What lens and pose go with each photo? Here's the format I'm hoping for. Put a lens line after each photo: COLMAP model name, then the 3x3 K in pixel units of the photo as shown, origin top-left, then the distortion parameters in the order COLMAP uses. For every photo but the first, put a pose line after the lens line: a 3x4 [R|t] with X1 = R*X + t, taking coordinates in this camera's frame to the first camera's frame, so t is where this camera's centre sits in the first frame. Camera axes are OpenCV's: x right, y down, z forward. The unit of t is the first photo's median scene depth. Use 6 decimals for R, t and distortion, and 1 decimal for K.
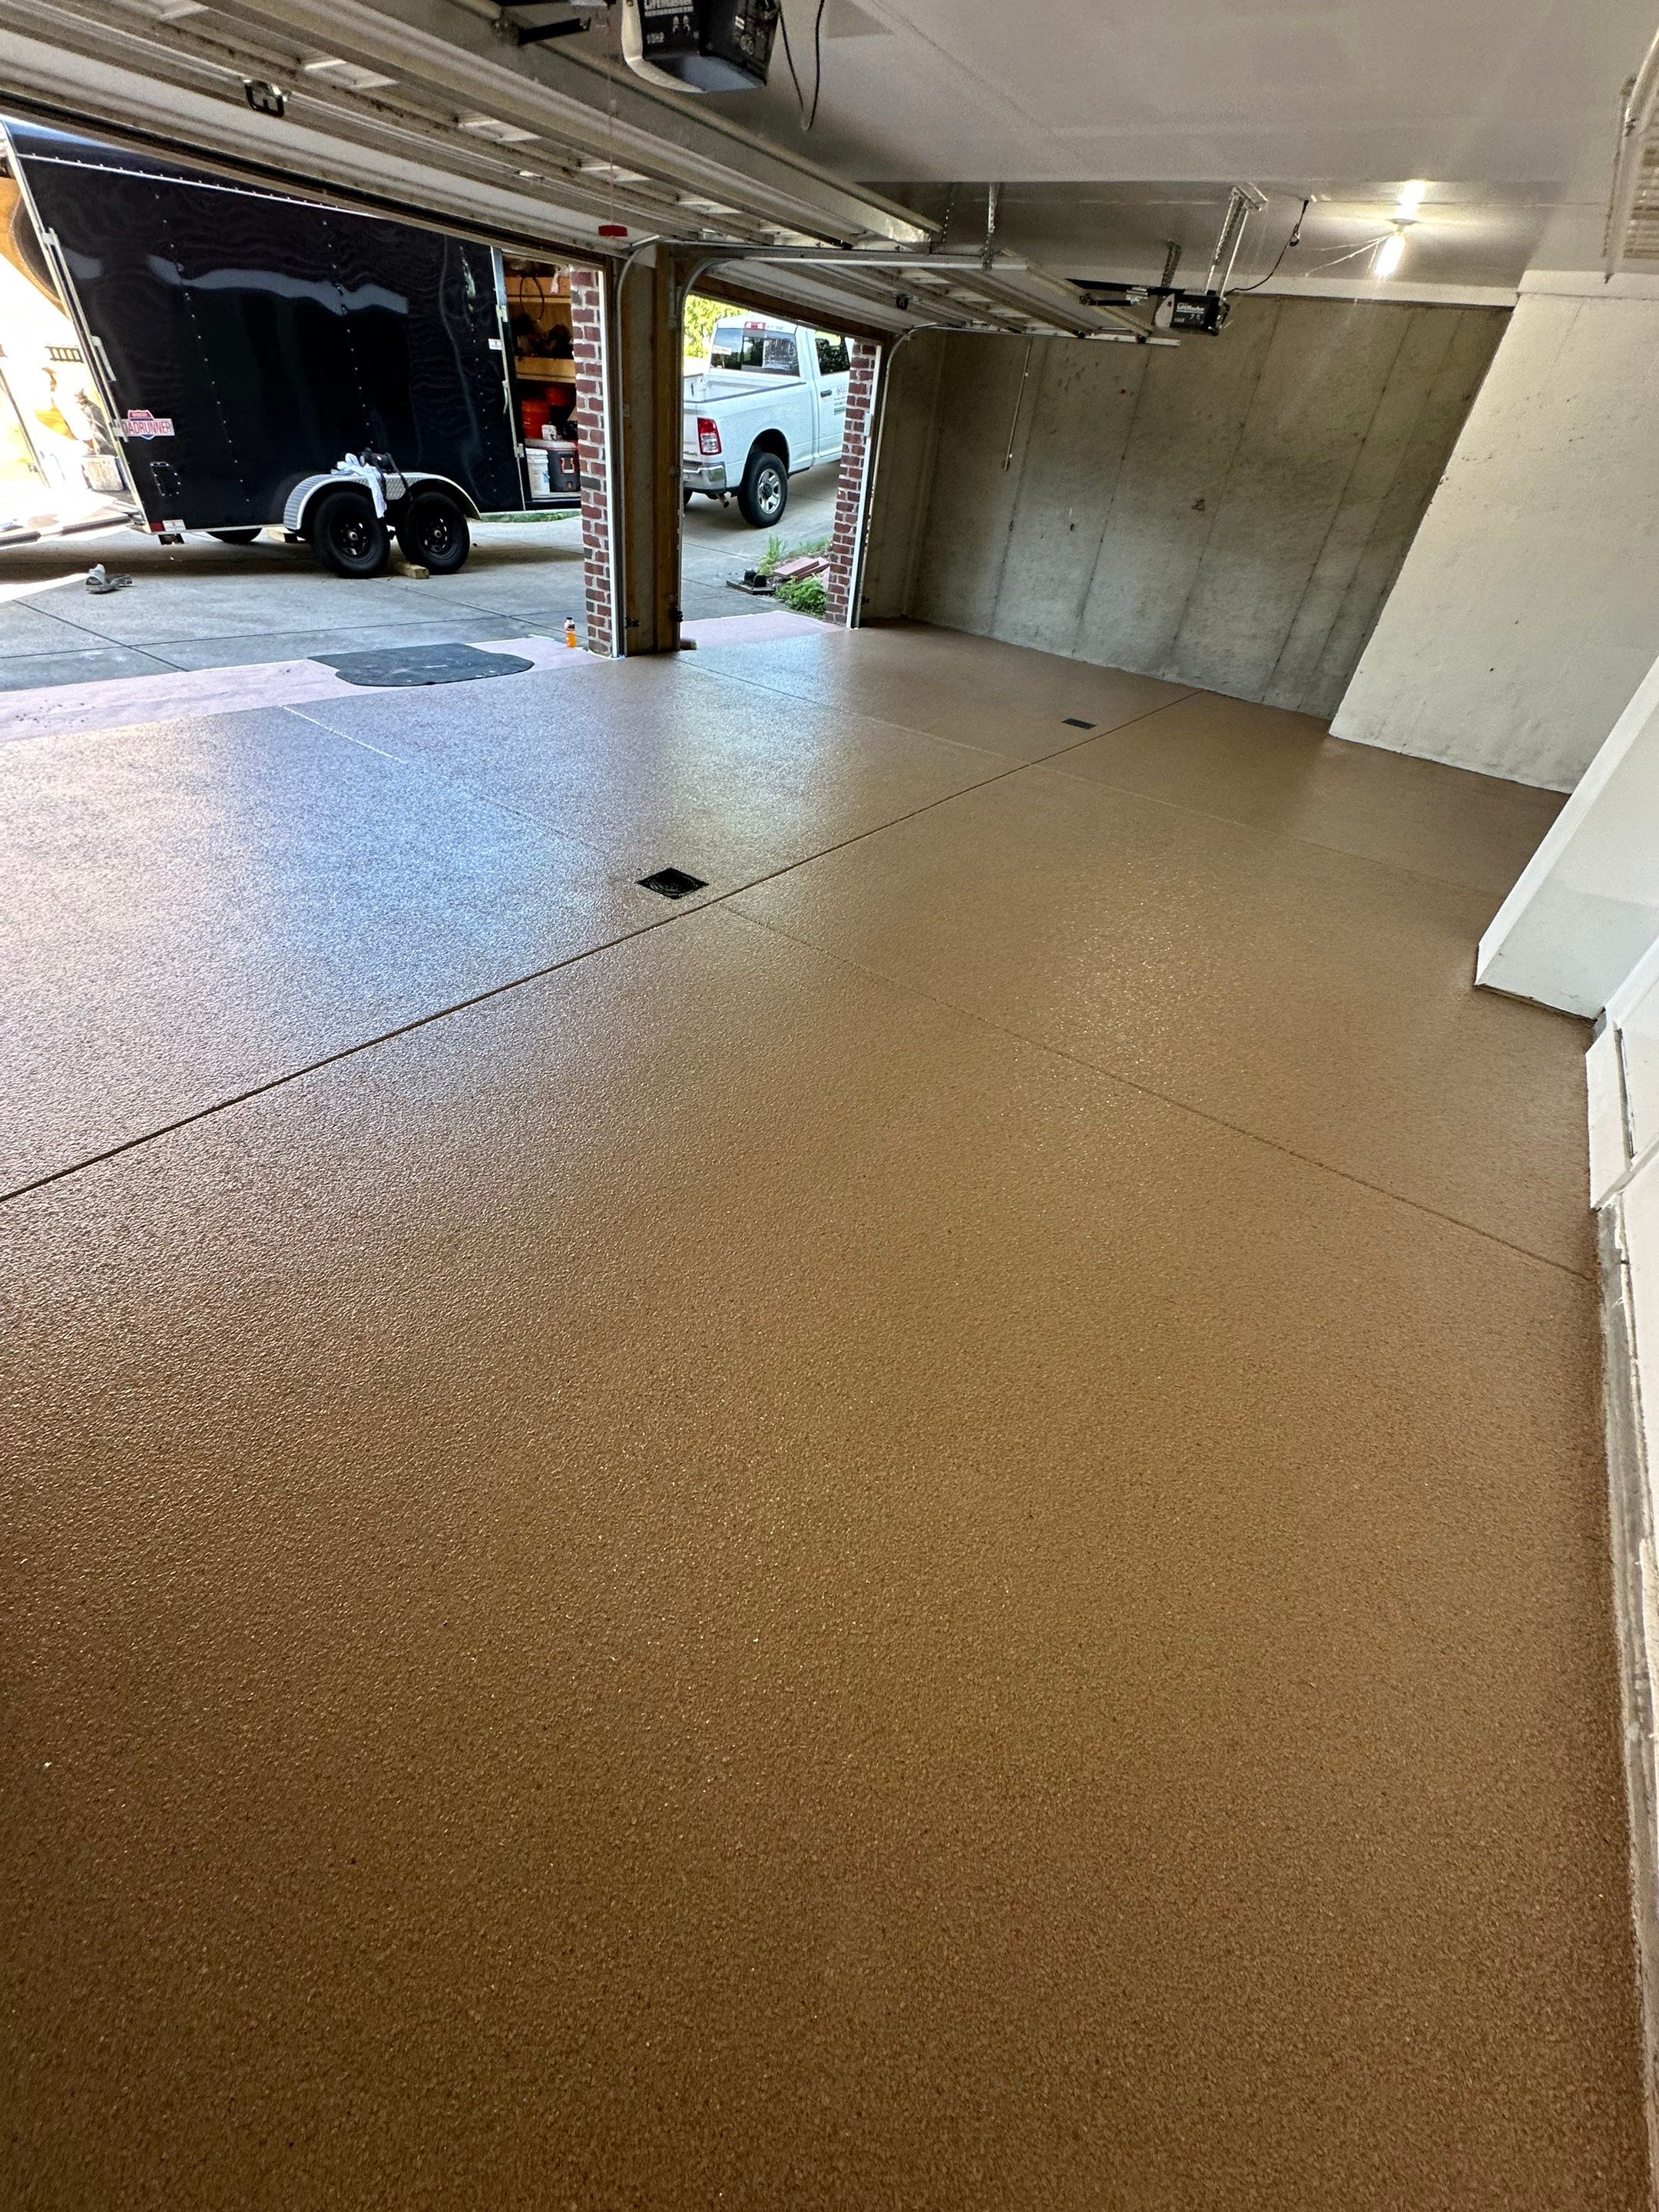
lens RADIAL K [[881.2, 0, 830.5], [0, 881.2, 1106.0], [0, 0, 1]] dist [-0.004135, 0.000289]
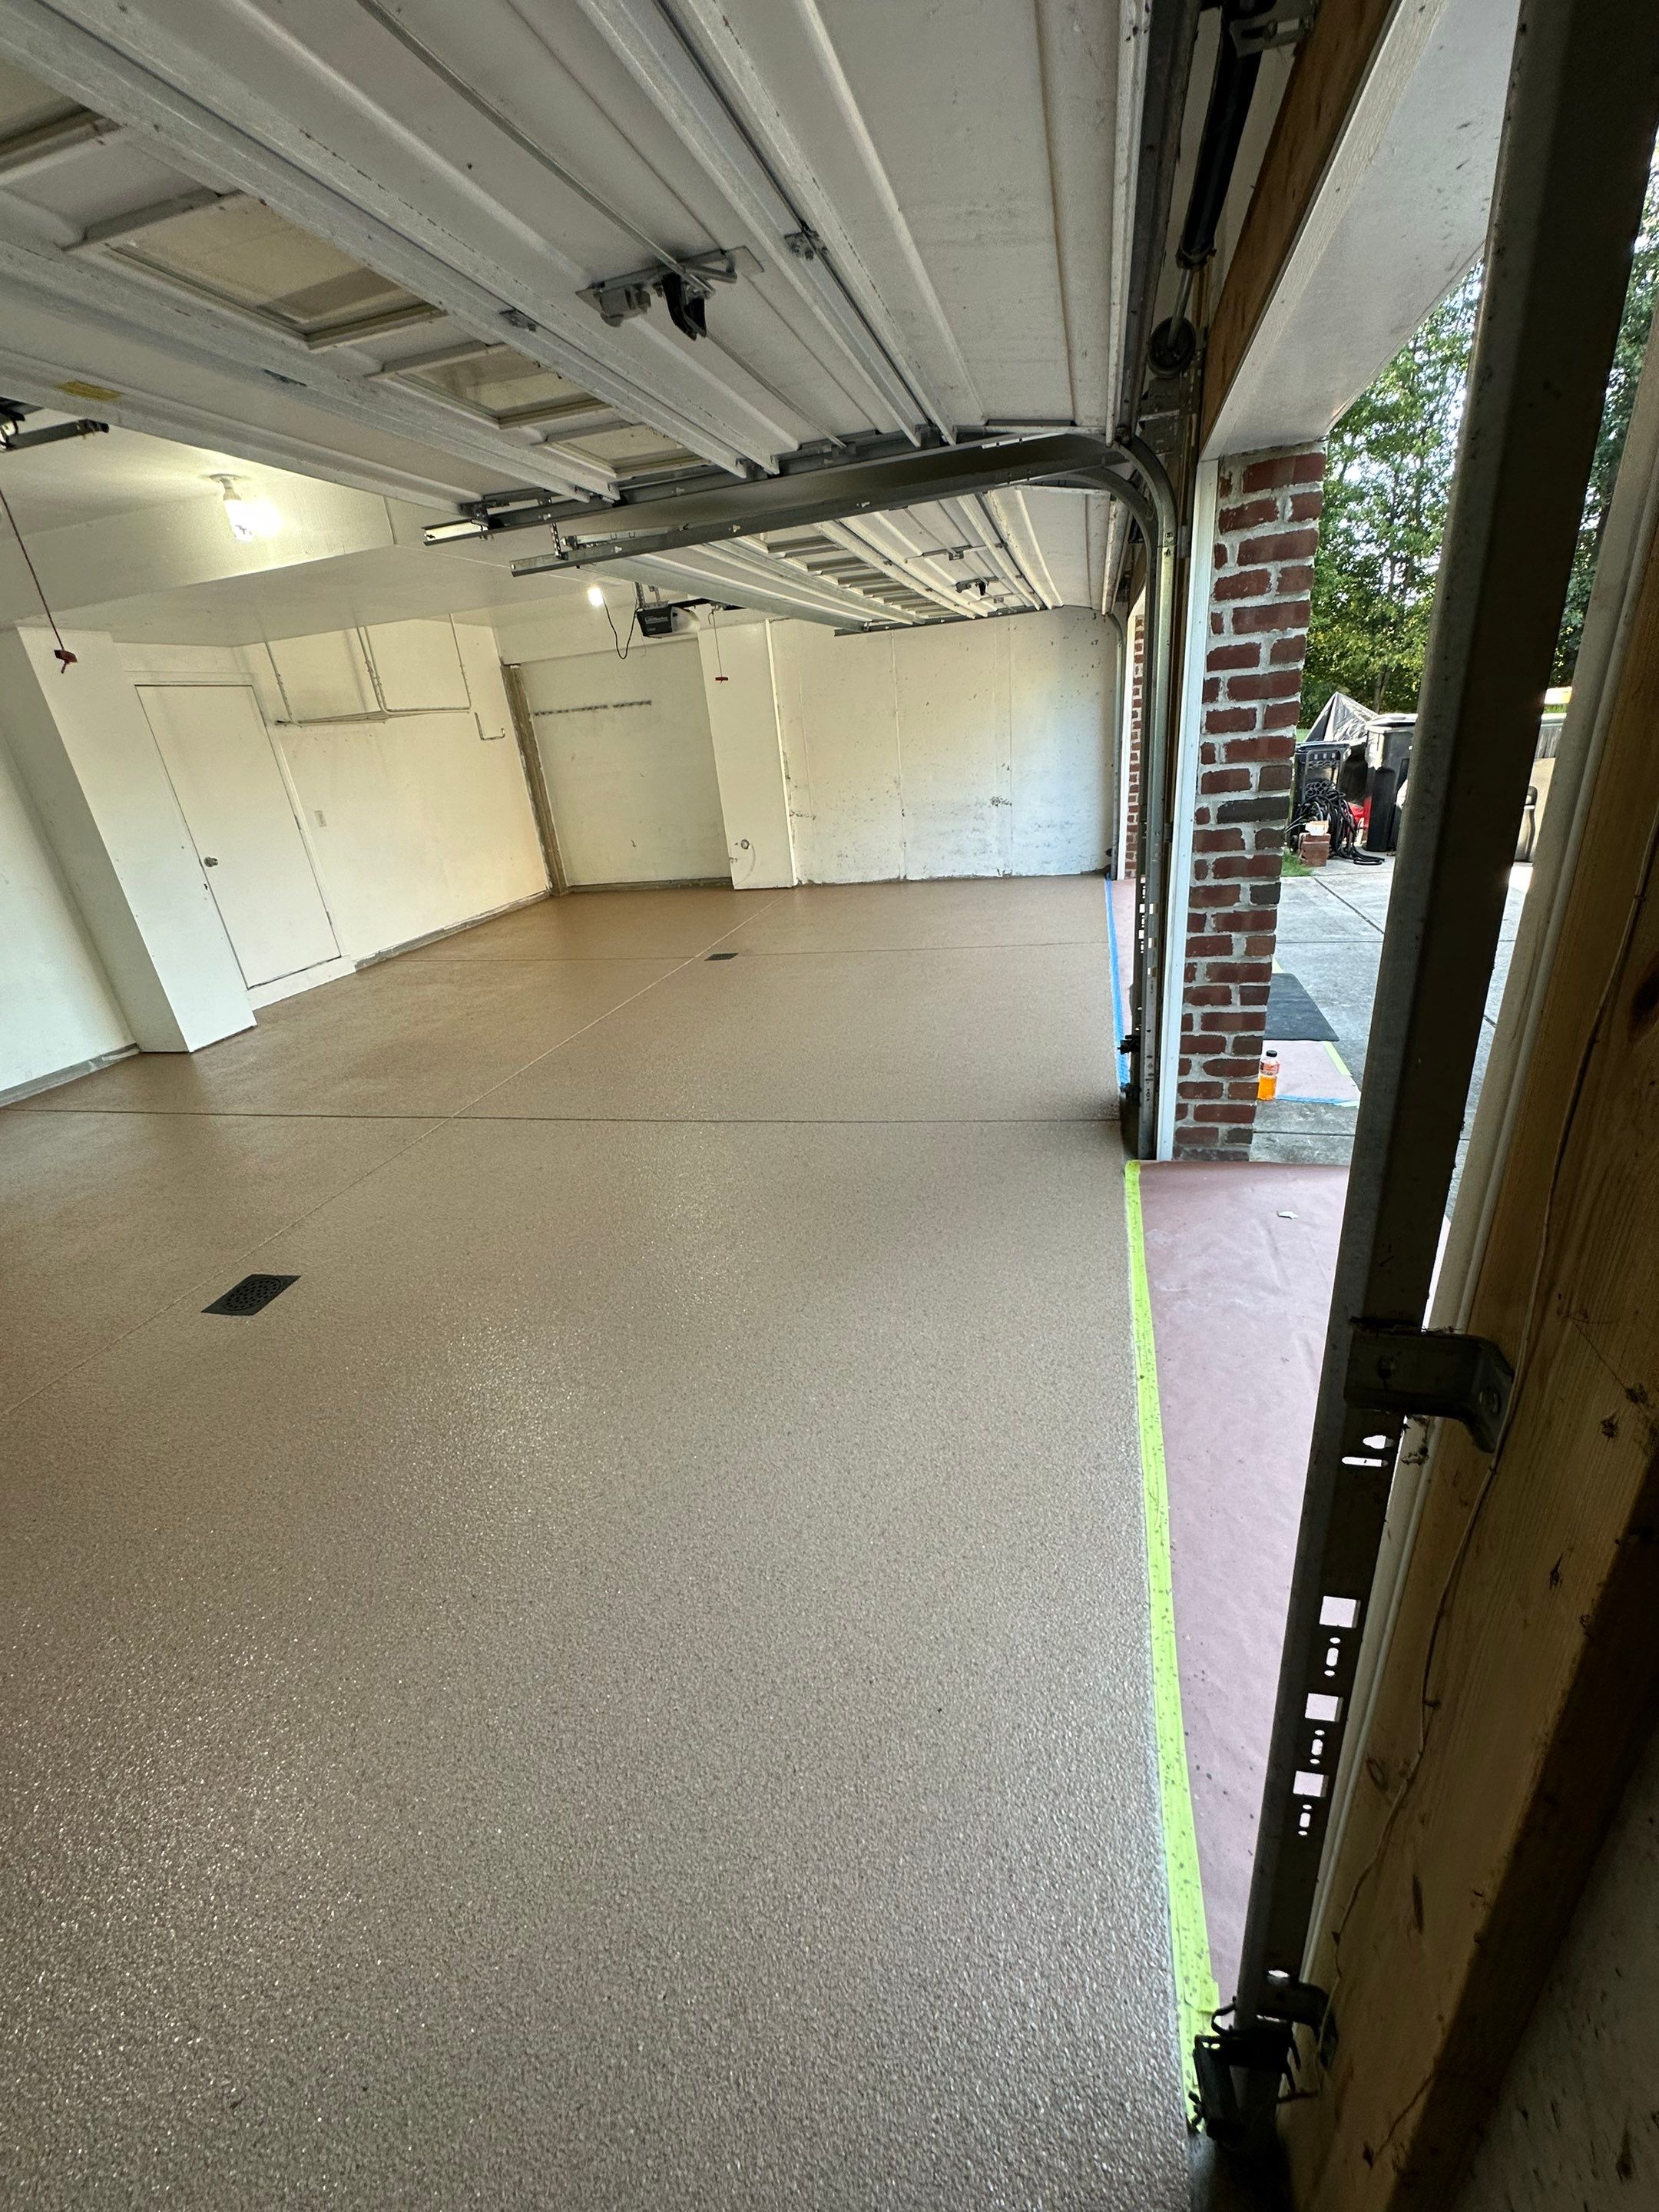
lens RADIAL K [[881.2, 0, 831.8], [0, 881.2, 1100.7], [0, 0, 1]] dist [-0.004135, 0.000289]
pose [[-0.938121, 0.115167, -0.326597, 0.144957], [-0.219956, 0.530277, 0.818795, -0.970471], [0.267485, 0.839966, -0.472132, 1.268396]]
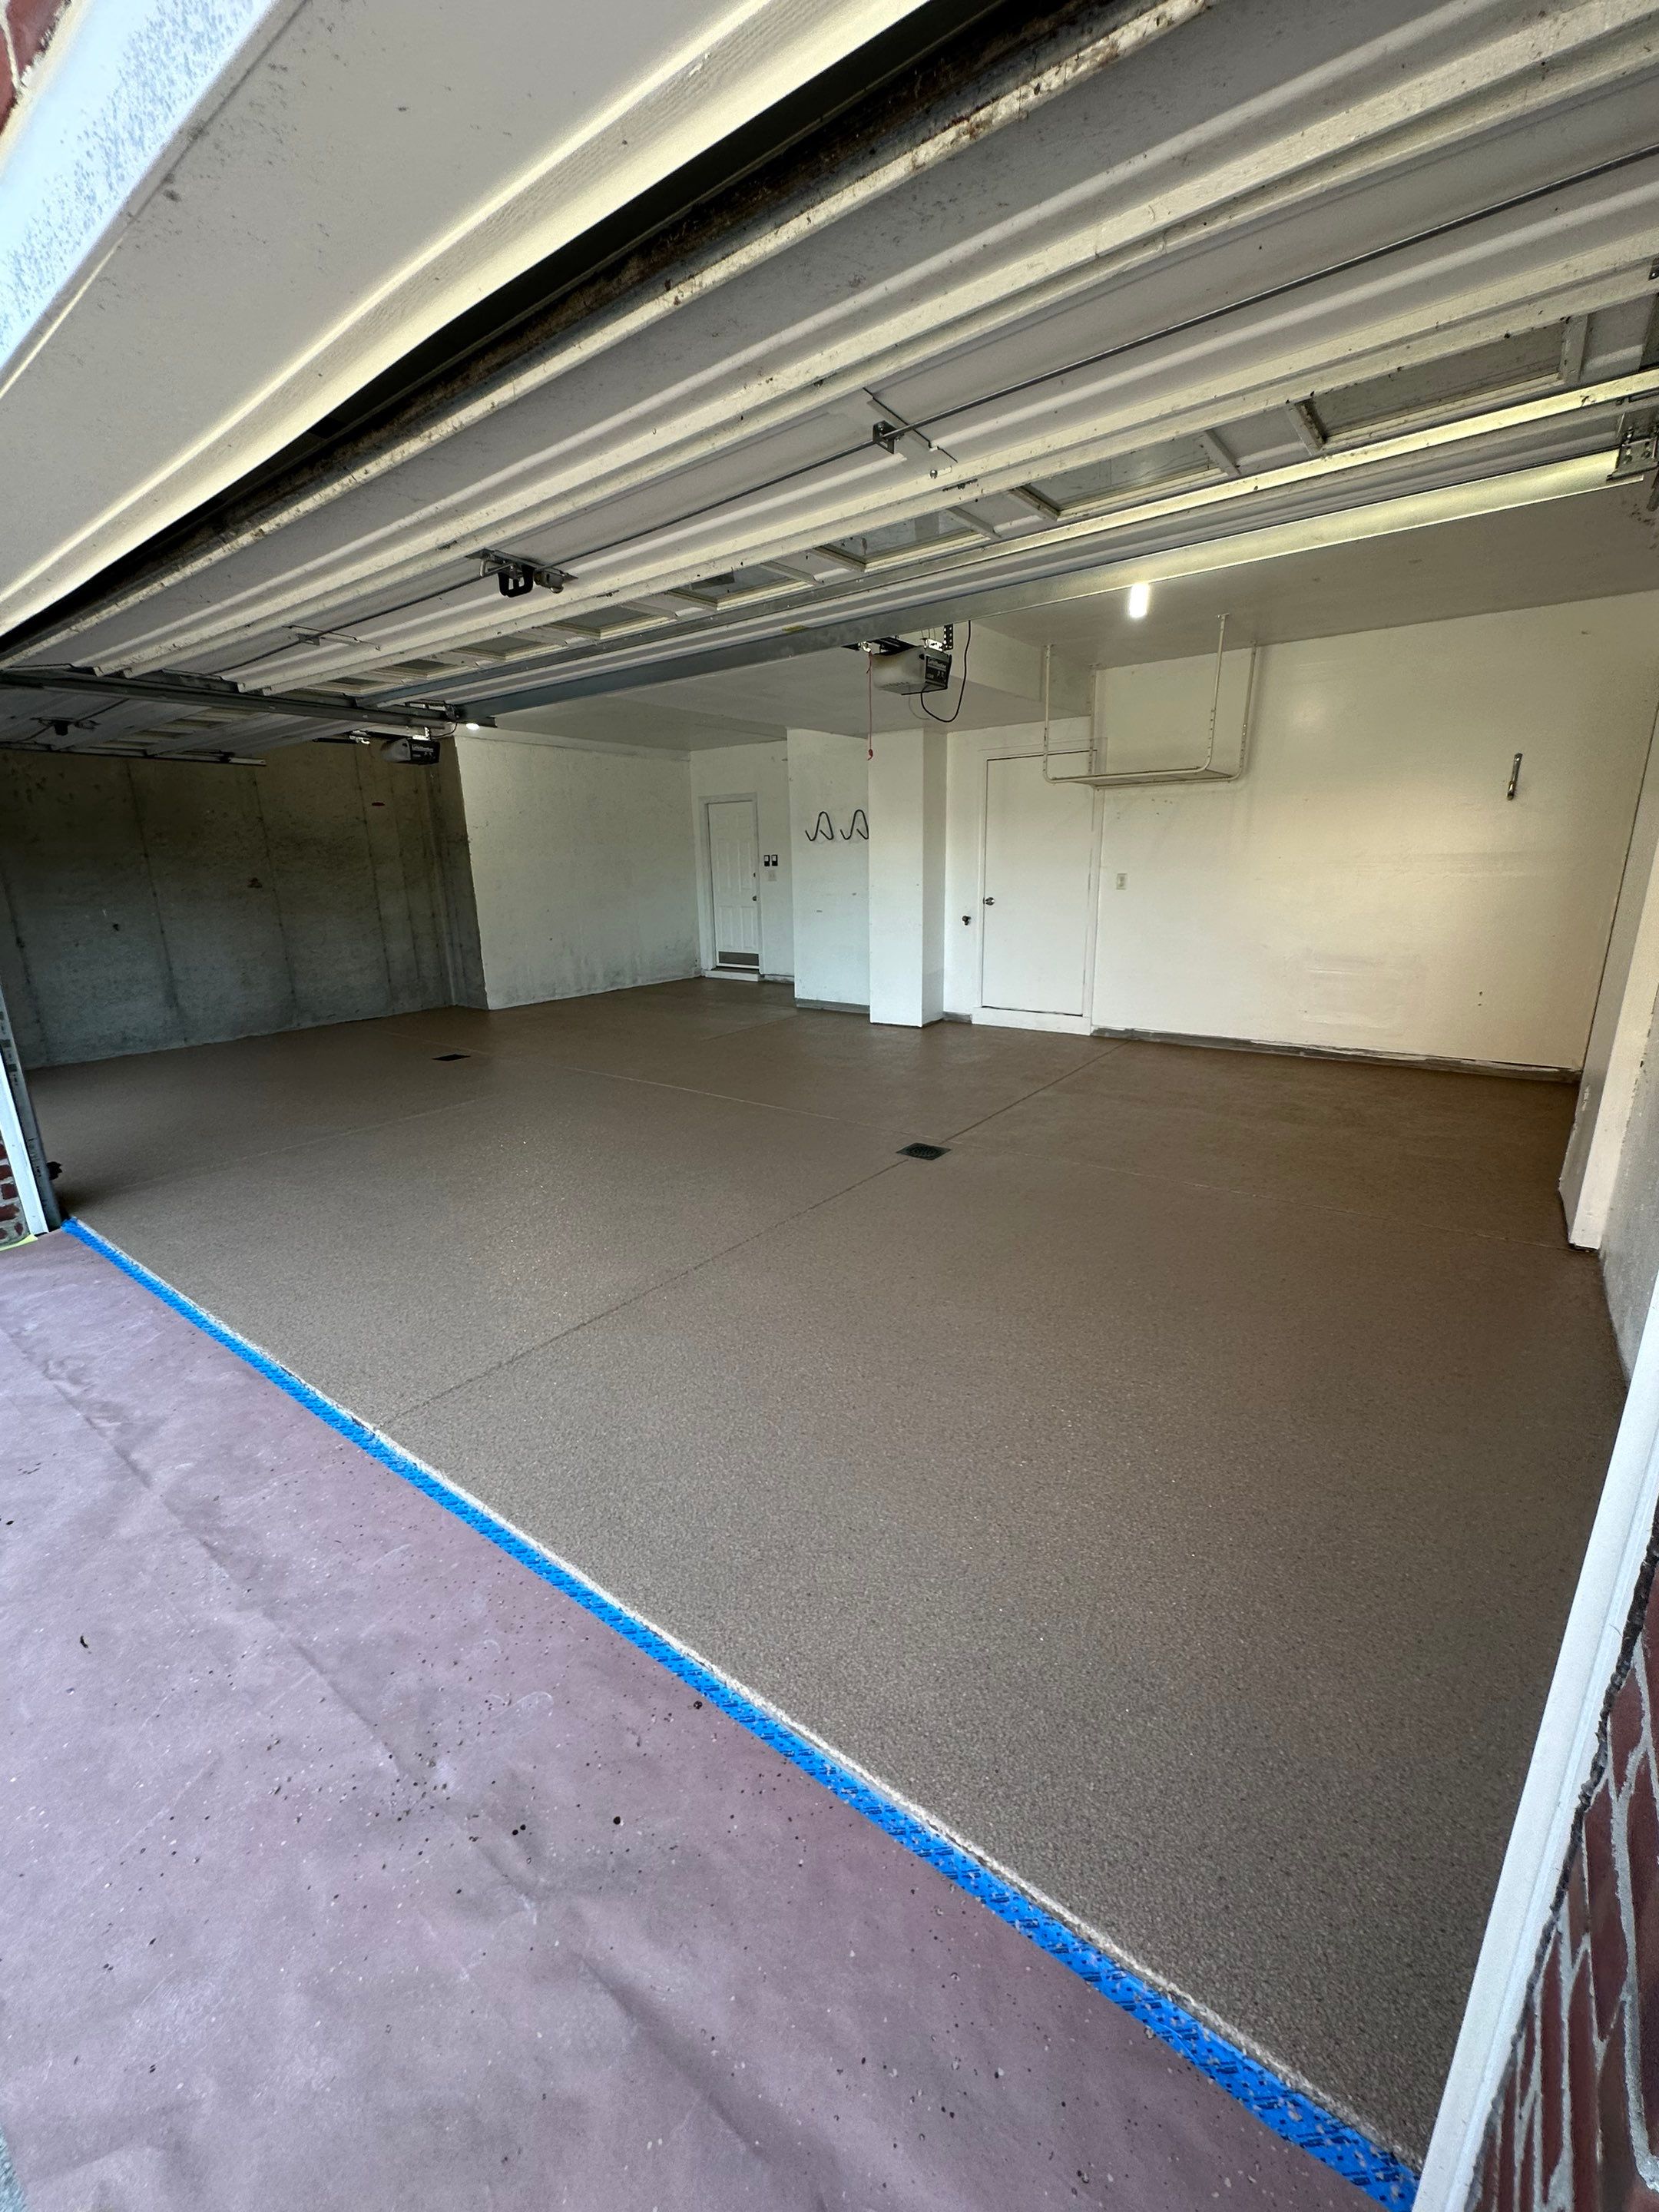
lens RADIAL K [[881.2, 0, 832.2], [0, 881.2, 1101.4], [0, 0, 1]] dist [-0.004135, 0.000289]
pose [[0.012649, -0.370977, 0.928556, -0.765504], [0.626610, 0.726616, 0.281762, -0.426738], [-0.779231, 0.578278, 0.241649, 0.428163]]
